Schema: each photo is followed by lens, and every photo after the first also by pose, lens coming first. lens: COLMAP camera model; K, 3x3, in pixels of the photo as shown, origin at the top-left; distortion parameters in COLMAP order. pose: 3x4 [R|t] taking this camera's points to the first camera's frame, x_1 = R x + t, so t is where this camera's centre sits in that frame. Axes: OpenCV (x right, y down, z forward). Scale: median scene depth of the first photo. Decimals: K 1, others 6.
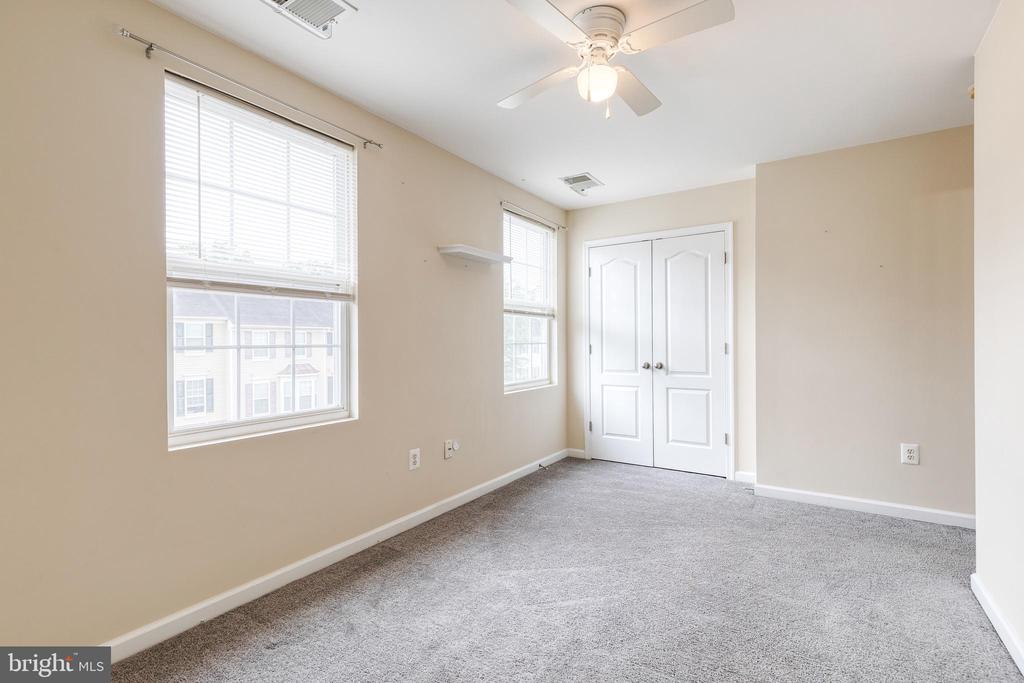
lens RADIAL K [[461.7, 0, 526.1], [0, 461.7, 340.1], [0, 0, 1]] dist [0.013229, -0.000221]
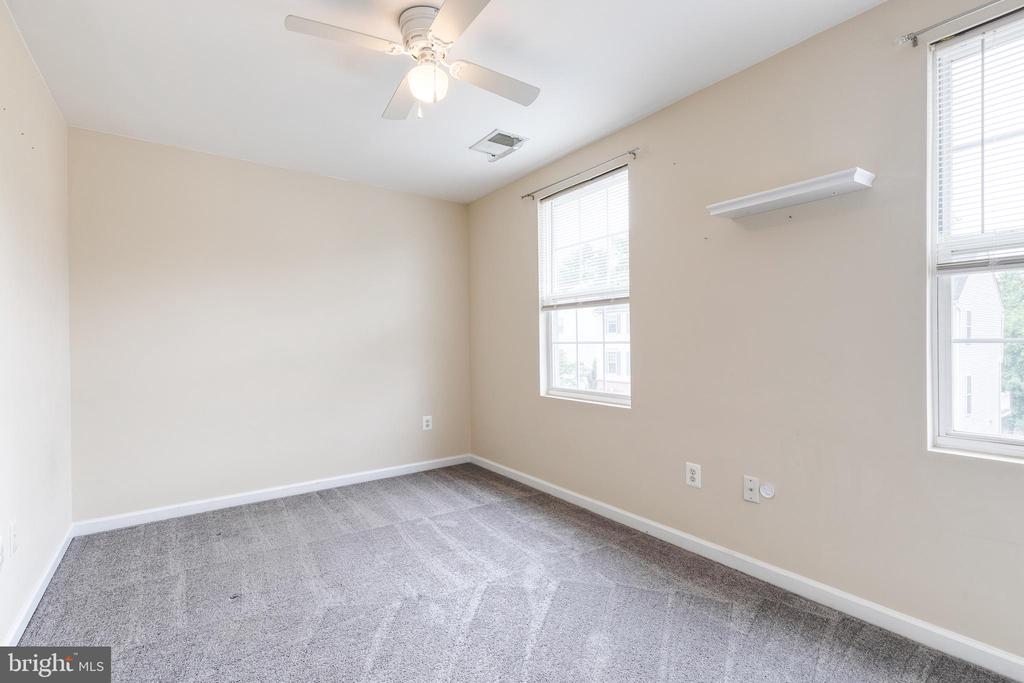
lens RADIAL K [[429.8, 0, 512.0], [0, 429.8, 341.5], [0, 0, 1]] dist [-0.016651, -0.000104]
pose [[-0.337698, 0.010203, -0.941199, 0.626818], [0.018207, 0.999825, 0.004306, 0.000279], [0.941078, -0.015682, -0.337825, 0.970471]]
